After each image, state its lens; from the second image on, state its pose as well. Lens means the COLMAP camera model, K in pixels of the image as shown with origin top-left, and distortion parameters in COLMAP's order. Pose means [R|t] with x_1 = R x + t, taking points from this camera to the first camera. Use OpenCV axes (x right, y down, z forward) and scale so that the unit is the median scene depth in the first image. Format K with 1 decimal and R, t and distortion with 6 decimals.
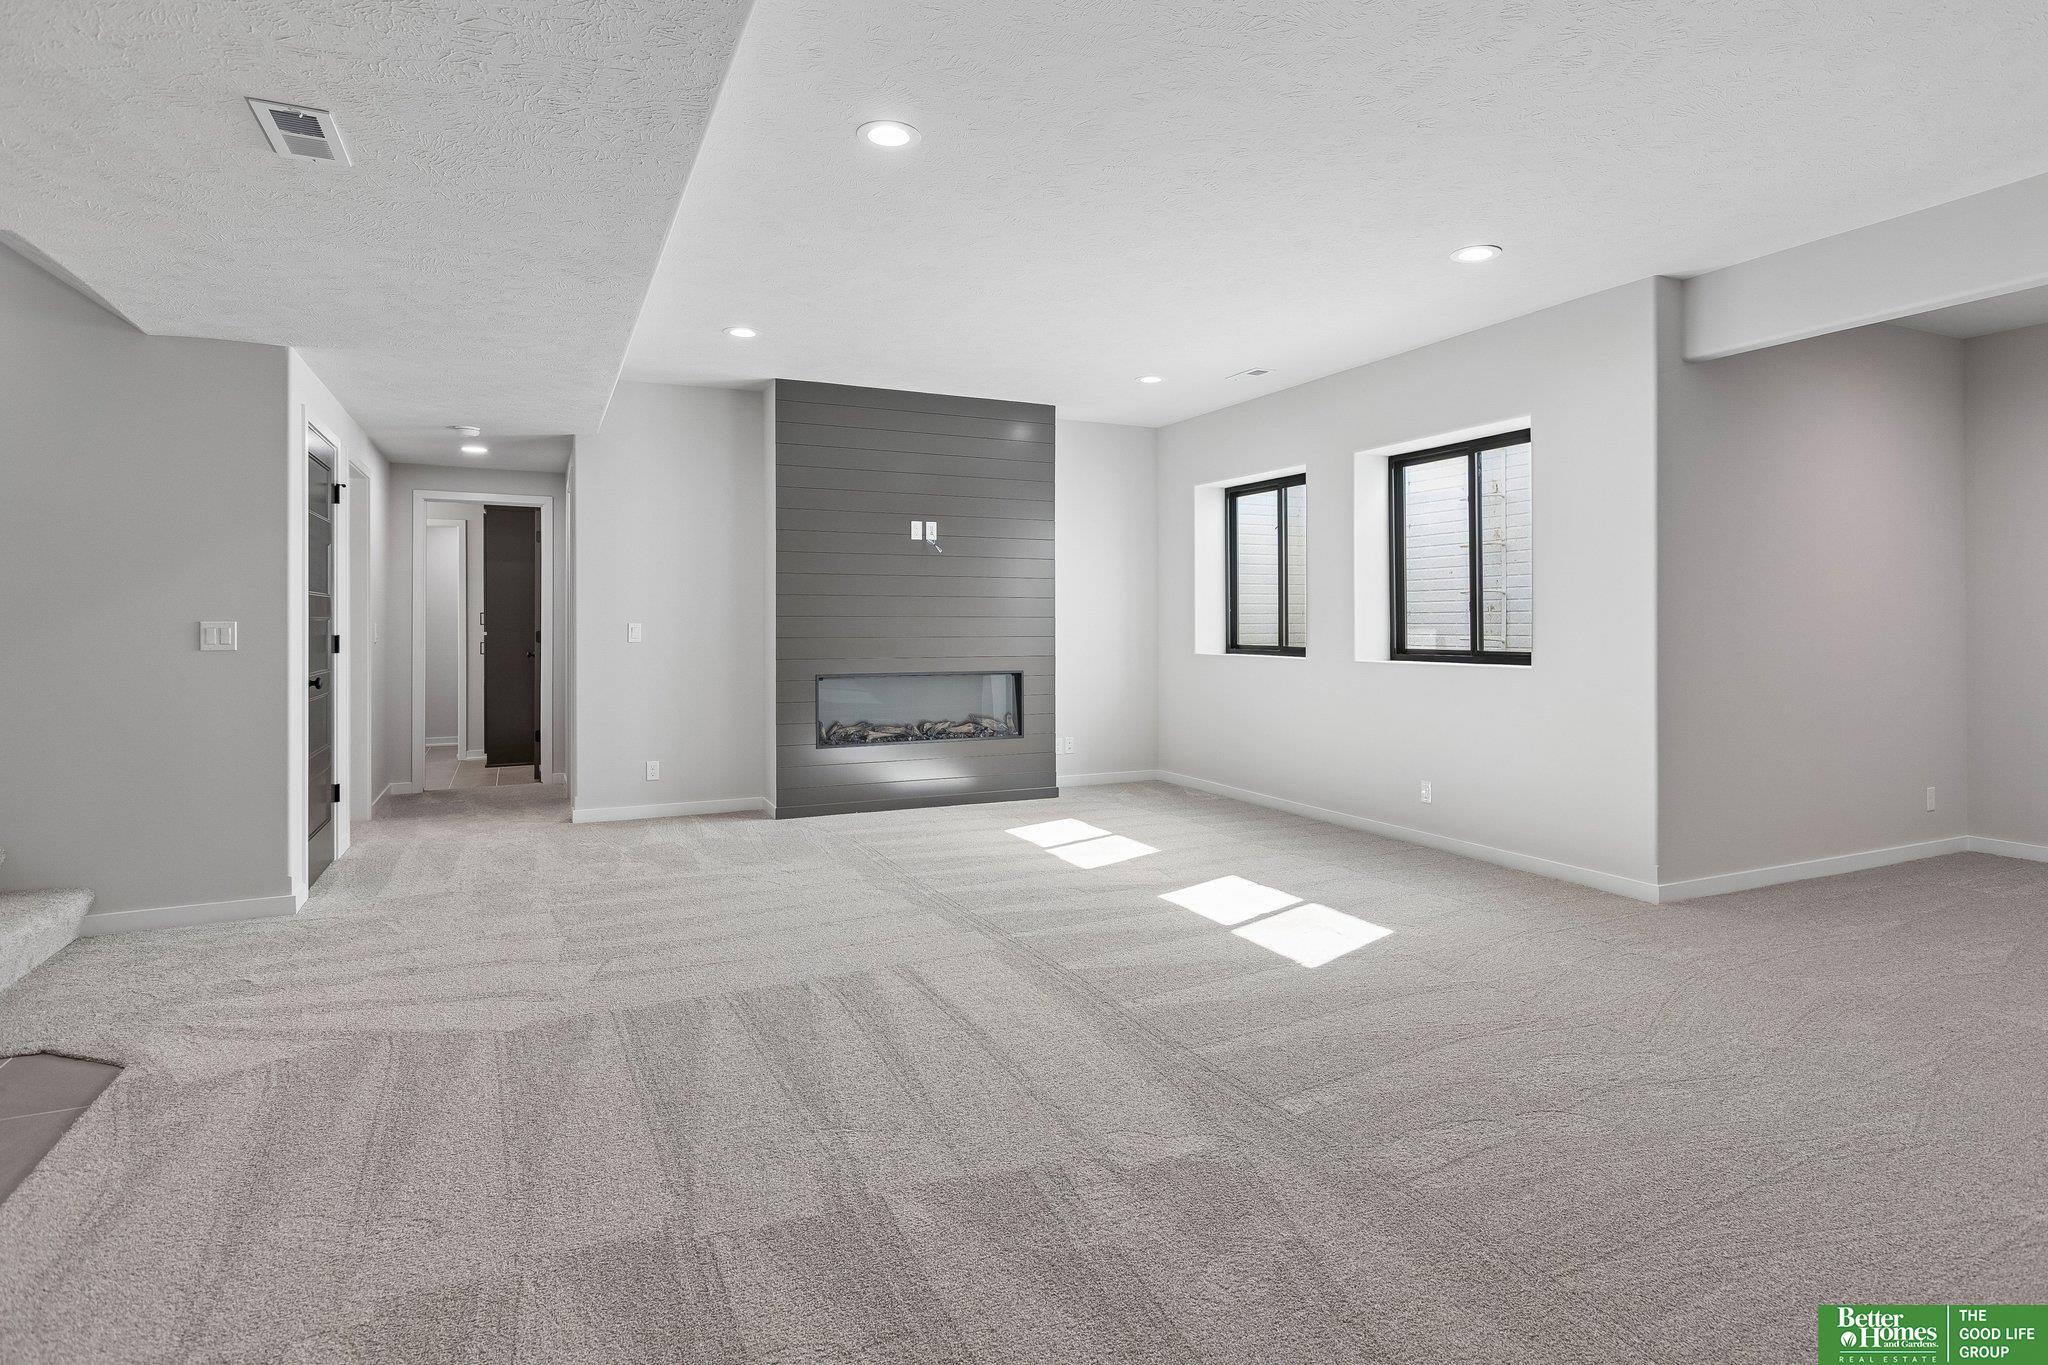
lens RADIAL K [[1062.4, 0, 1018.6], [0, 1062.4, 619.4], [0, 0, 1]] dist [0.006318, 0.001553]
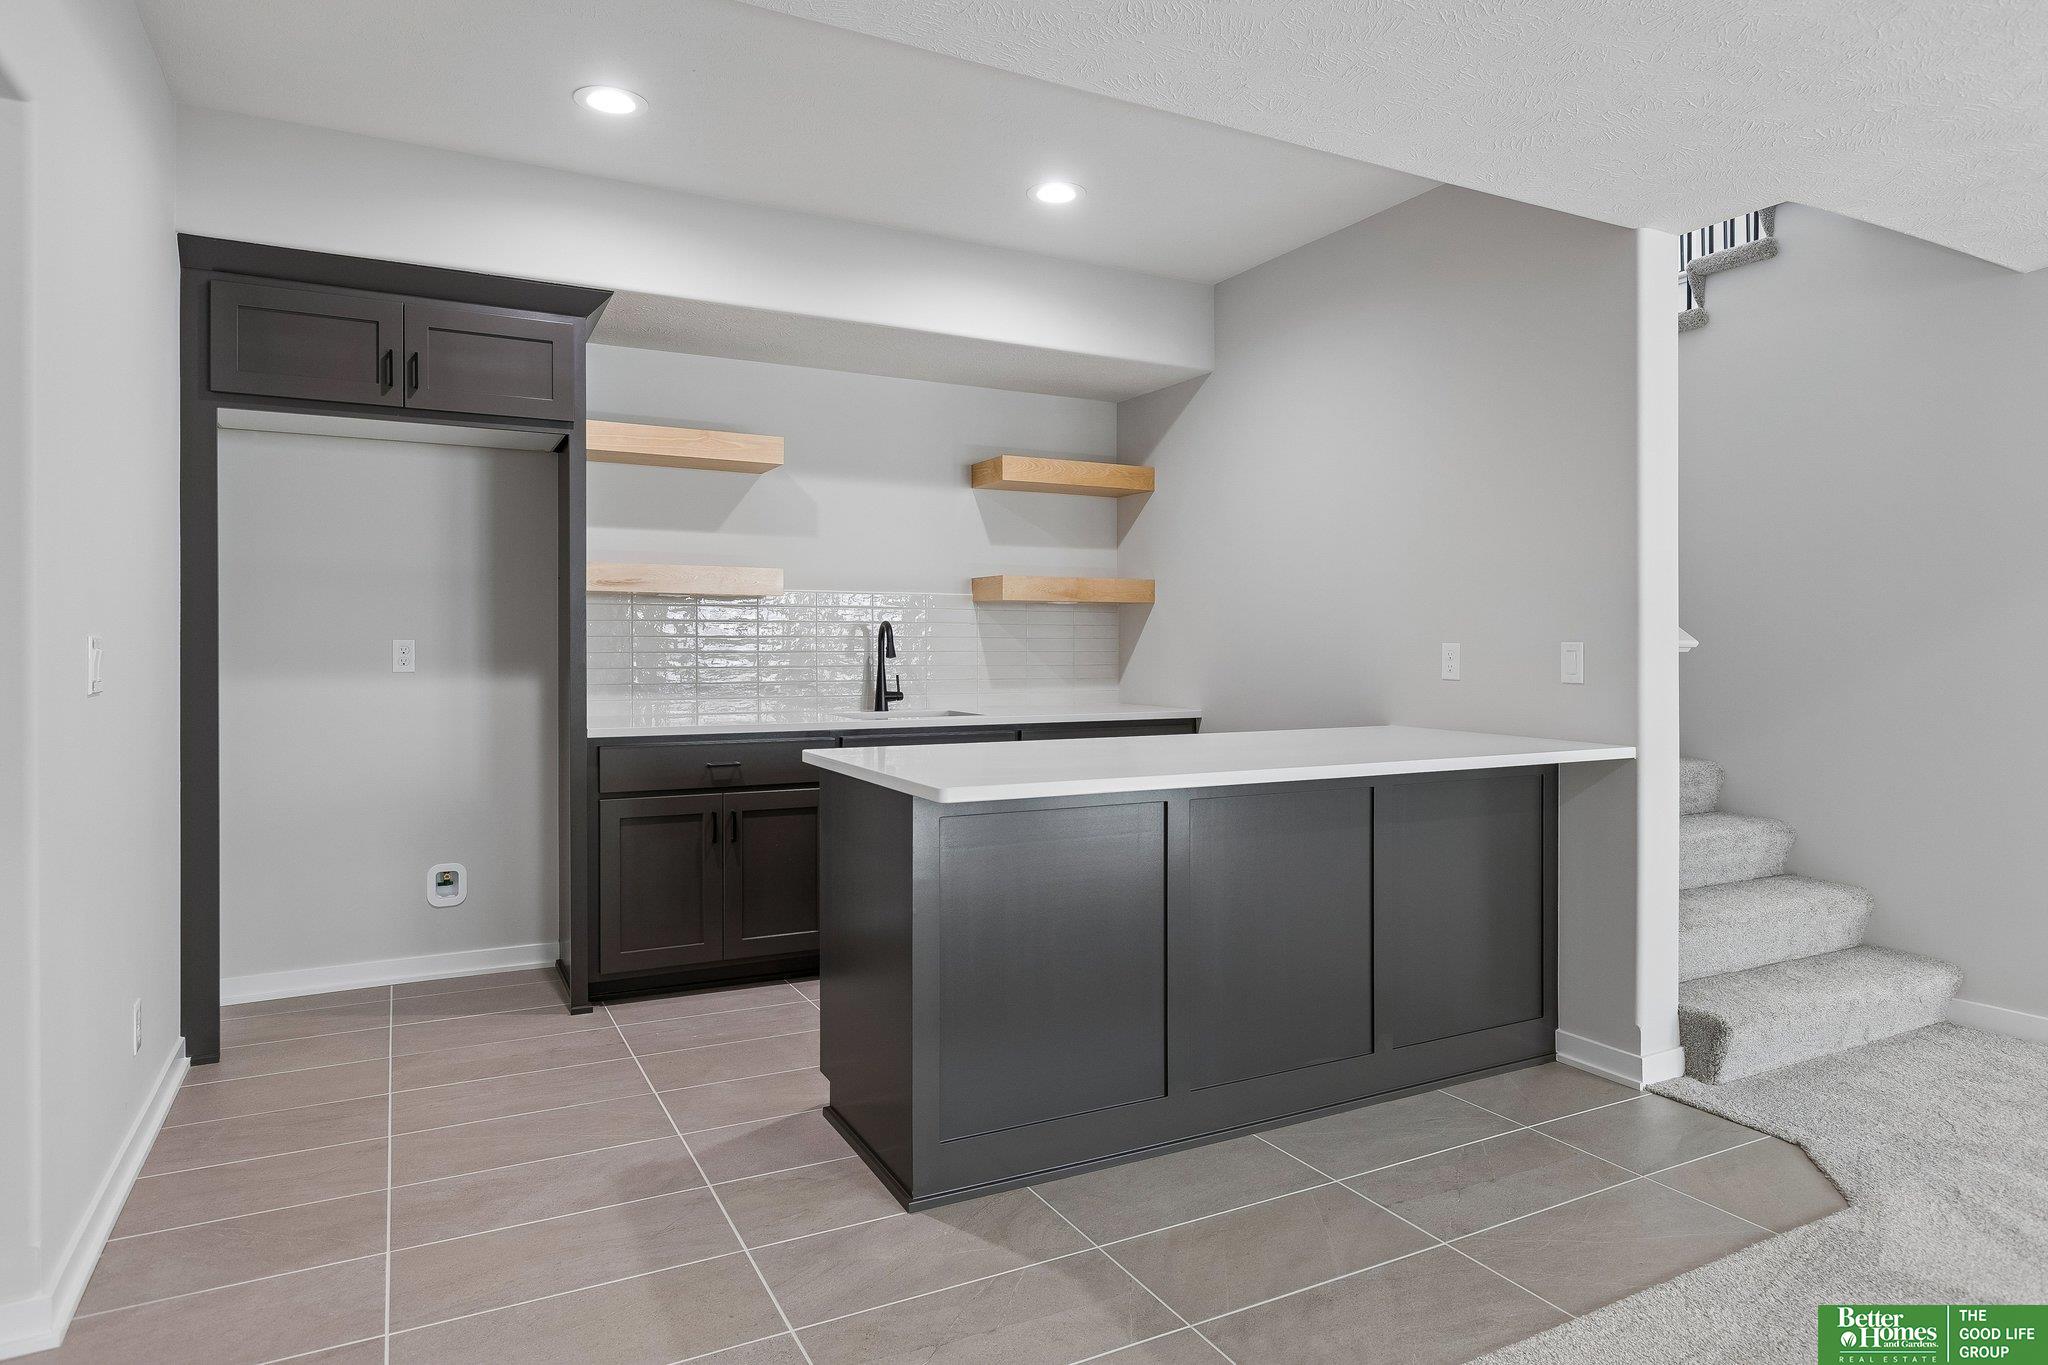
lens RADIAL K [[1191.2, 0, 1023.1], [0, 1191.2, 652.7], [0, 0, 1]] dist [-0.003098, 0.000608]
pose [[0.066824, 0.010102, -0.997714, 0.000589], [0.000701, 0.999948, 0.010171, -0.001731], [0.997765, -0.001379, 0.066813, 0.189318]]
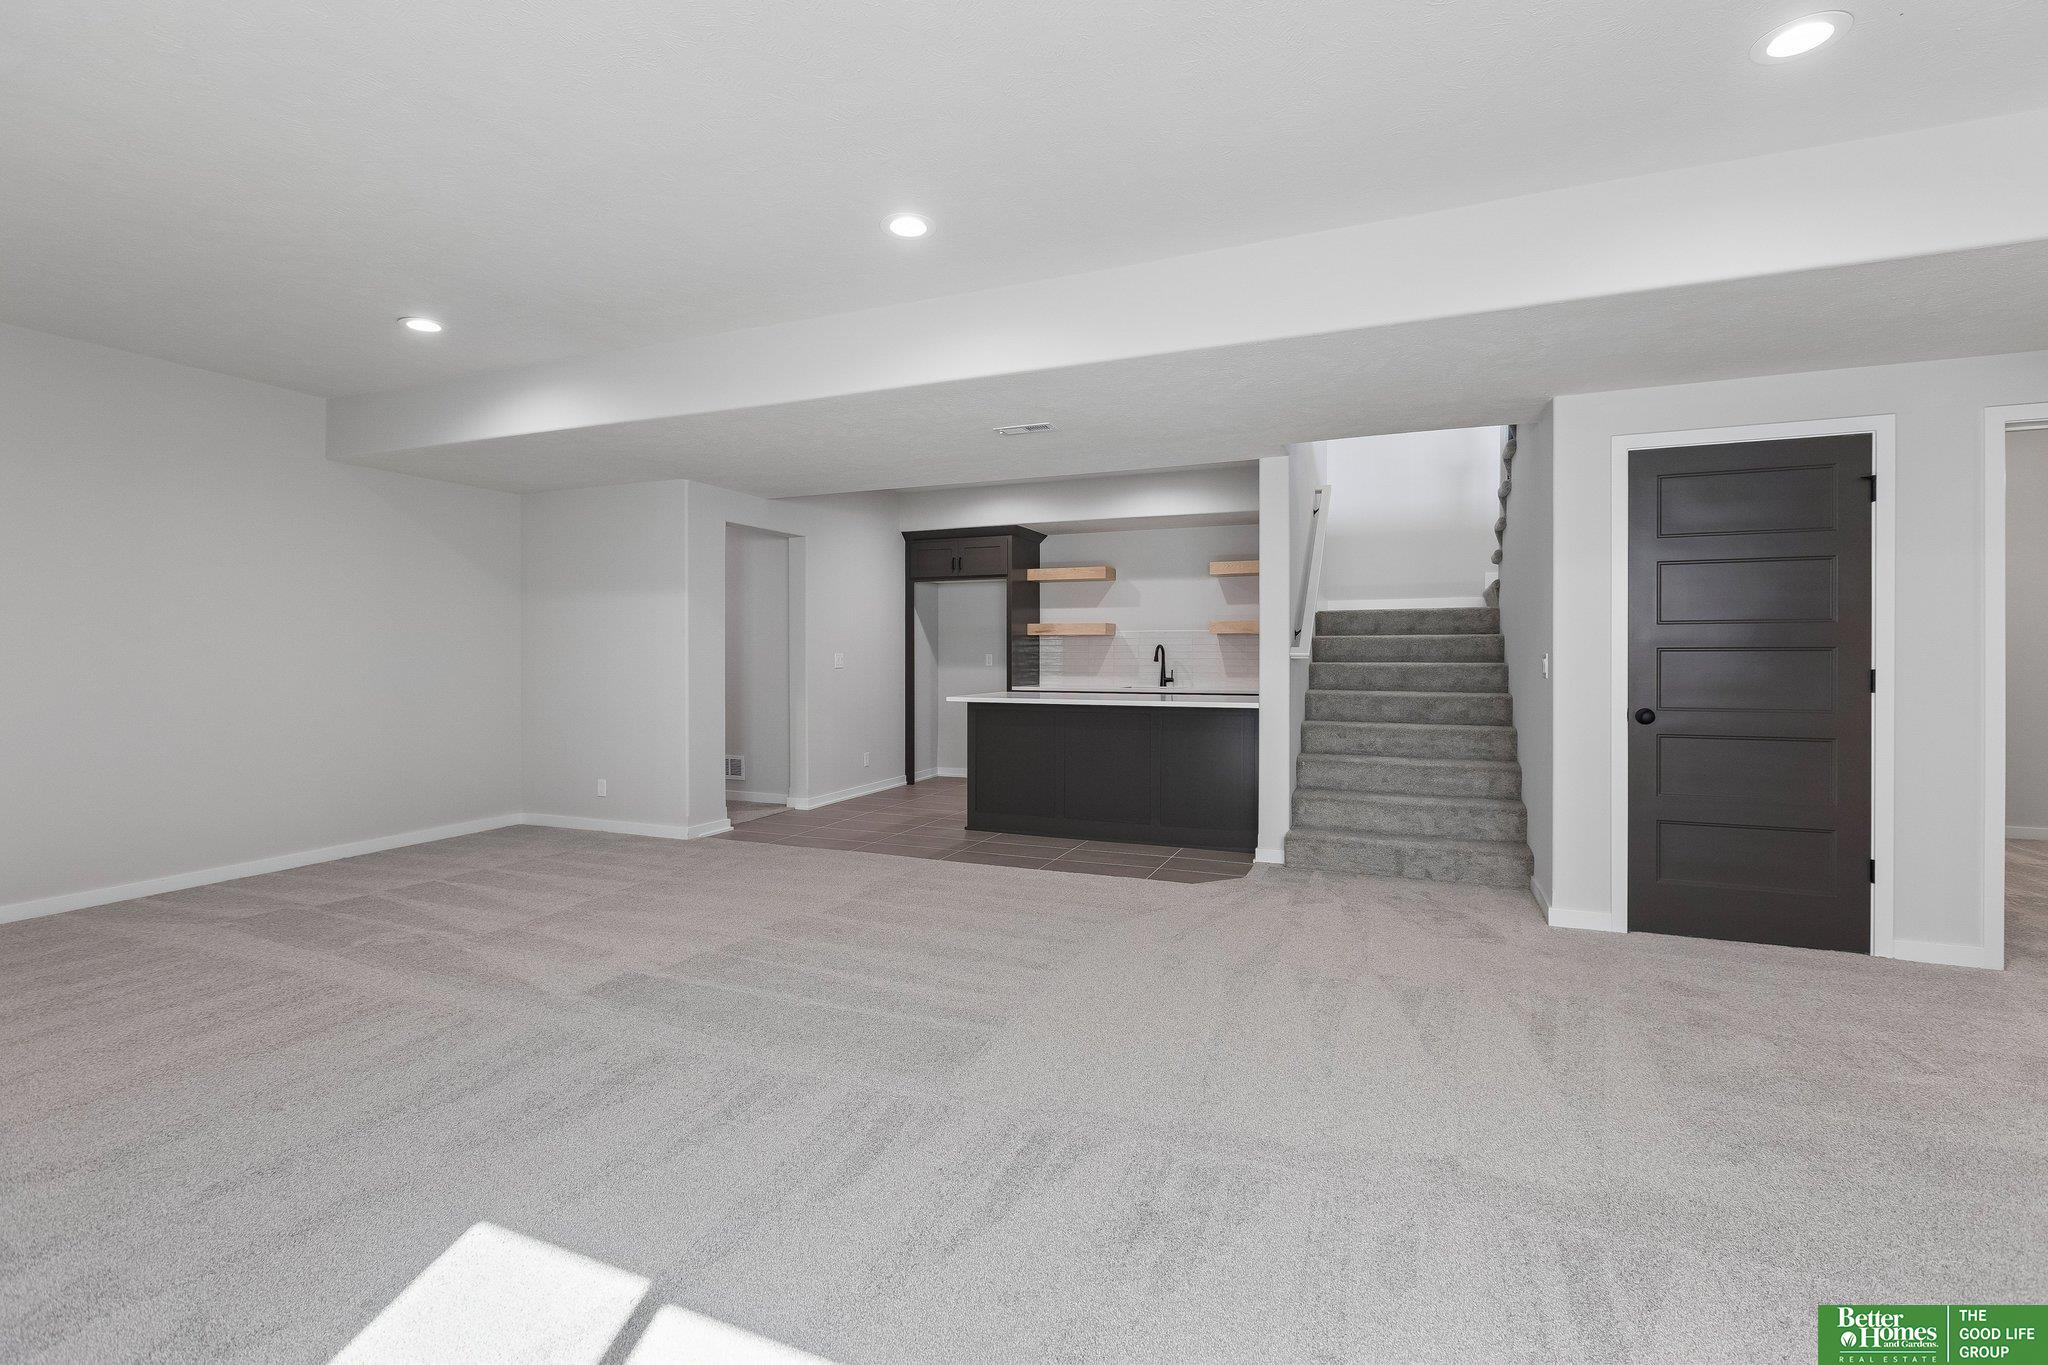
lens RADIAL K [[925.1, 0, 1039.9], [0, 925.1, 663.5], [0, 0, 1]] dist [0.000725, 0.000622]
pose [[-0.745566, 0.003664, -0.666422, 0.300115], [-0.000073, 0.999984, 0.005579, 0.006894], [0.666432, 0.004208, -0.745554, 1.350378]]
